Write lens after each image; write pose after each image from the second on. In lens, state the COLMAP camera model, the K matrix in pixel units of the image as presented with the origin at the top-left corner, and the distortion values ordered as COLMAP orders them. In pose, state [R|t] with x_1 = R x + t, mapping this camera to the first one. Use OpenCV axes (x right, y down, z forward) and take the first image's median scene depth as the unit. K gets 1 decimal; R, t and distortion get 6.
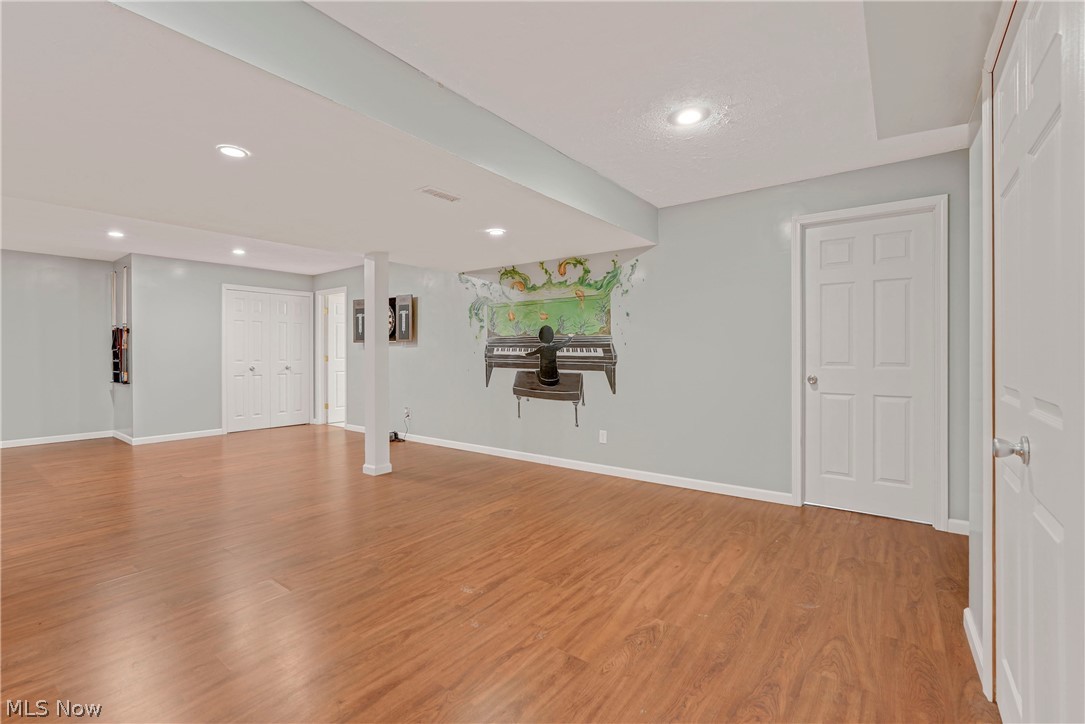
lens RADIAL K [[449.2, 0, 544.9], [0, 449.2, 350.0], [0, 0, 1]] dist [-0.000040, 0.000018]
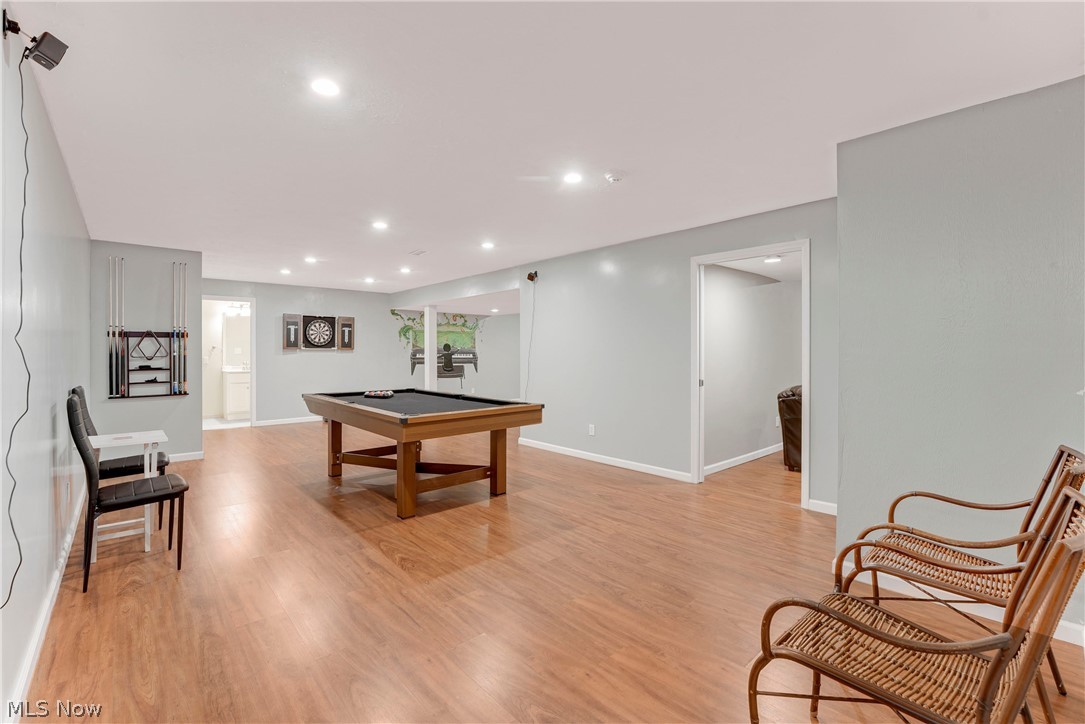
lens RADIAL K [[468.2, 0, 548.3], [0, 468.2, 359.3], [0, 0, 1]] dist [-0.001125, -0.000061]
pose [[0.184550, -0.015755, 0.982697, -2.127591], [-0.001582, 0.999865, 0.016328, -0.016324], [-0.982822, -0.004568, 0.184500, 0.123284]]
